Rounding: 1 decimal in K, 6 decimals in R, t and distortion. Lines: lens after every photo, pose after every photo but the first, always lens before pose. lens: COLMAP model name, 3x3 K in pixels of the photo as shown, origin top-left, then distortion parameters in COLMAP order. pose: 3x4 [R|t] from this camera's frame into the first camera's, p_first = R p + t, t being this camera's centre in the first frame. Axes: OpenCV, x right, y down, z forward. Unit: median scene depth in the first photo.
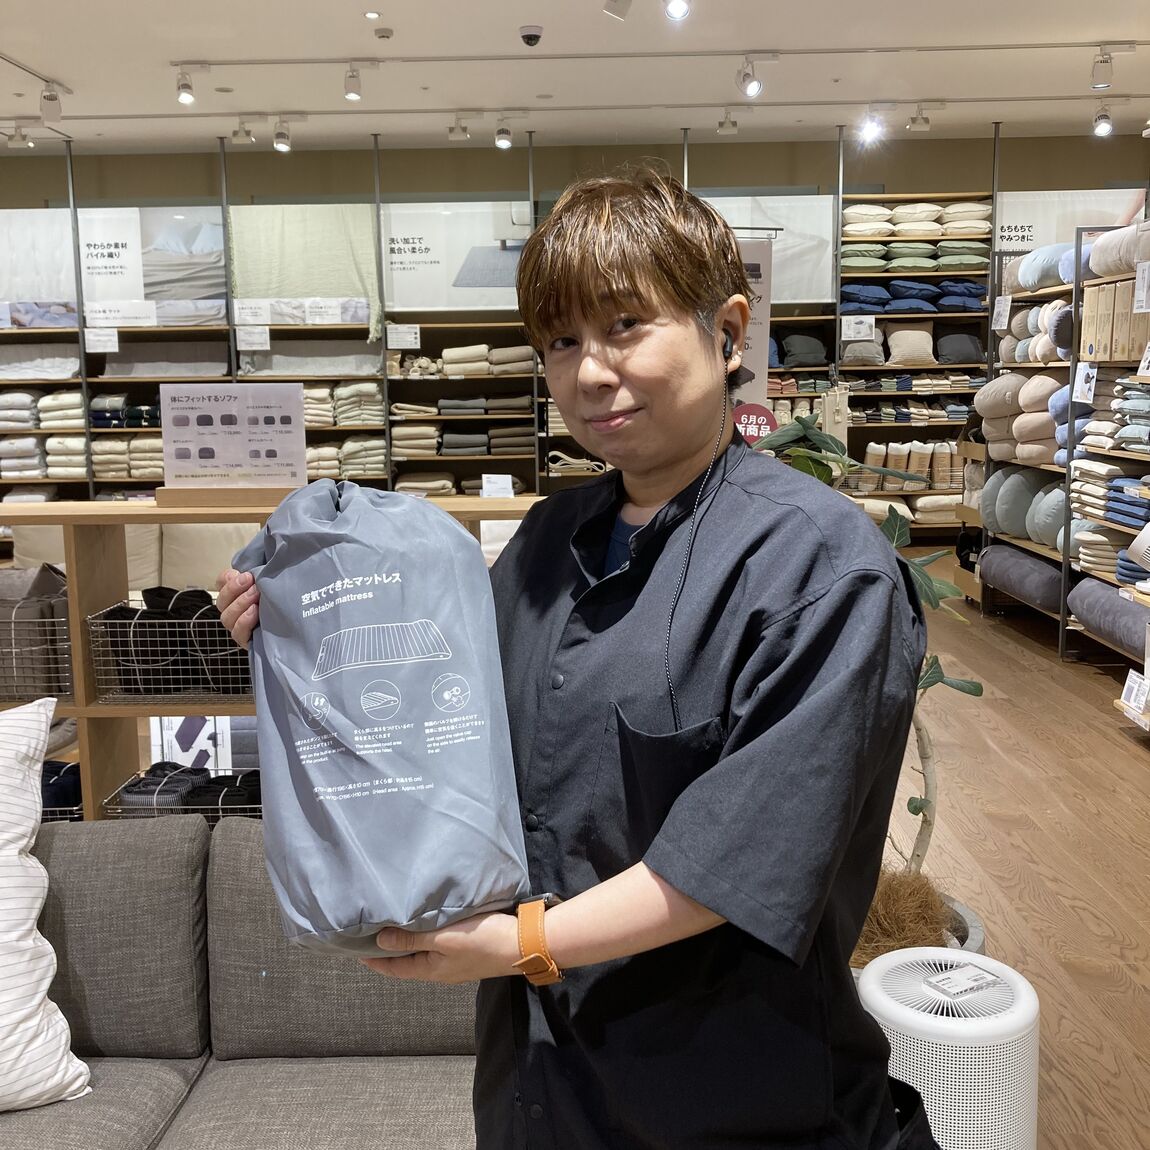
lens RADIAL K [[1281.3, 0, 576.9], [0, 1281.3, 571.1], [0, 0, 1]] dist [-0.002042, 0.000000]
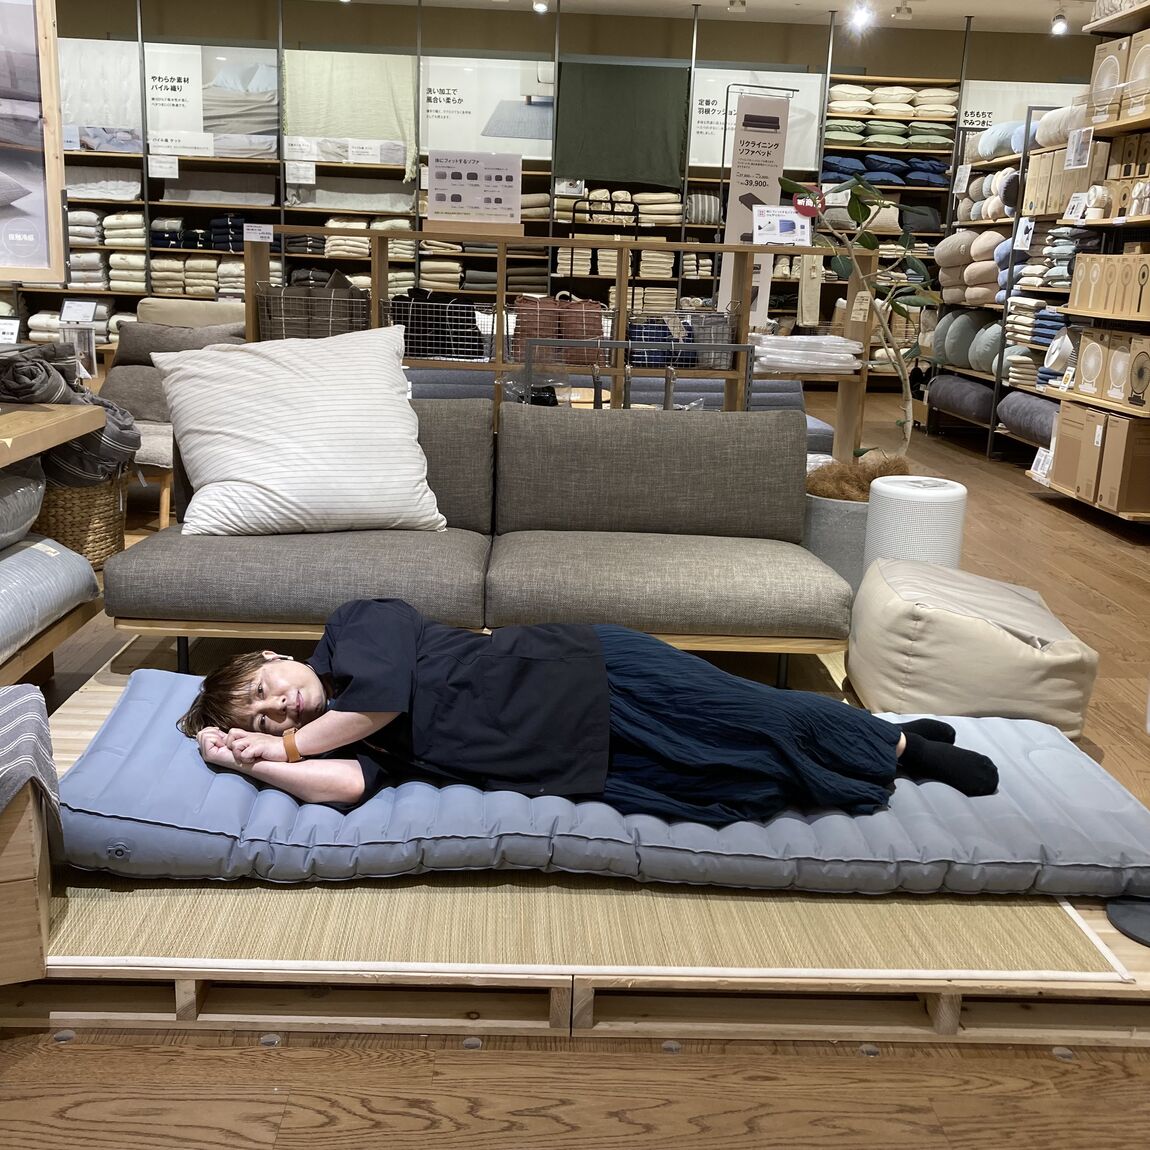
lens RADIAL K [[1281.3, 0, 571.0], [0, 1281.3, 578.1], [0, 0, 1]] dist [-0.002042, 0.000000]
pose [[0.997877, 0.044565, 0.047498, -0.054789], [-0.048669, 0.994835, 0.089077, 0.059602], [-0.043283, -0.091200, 0.994892, -0.156546]]
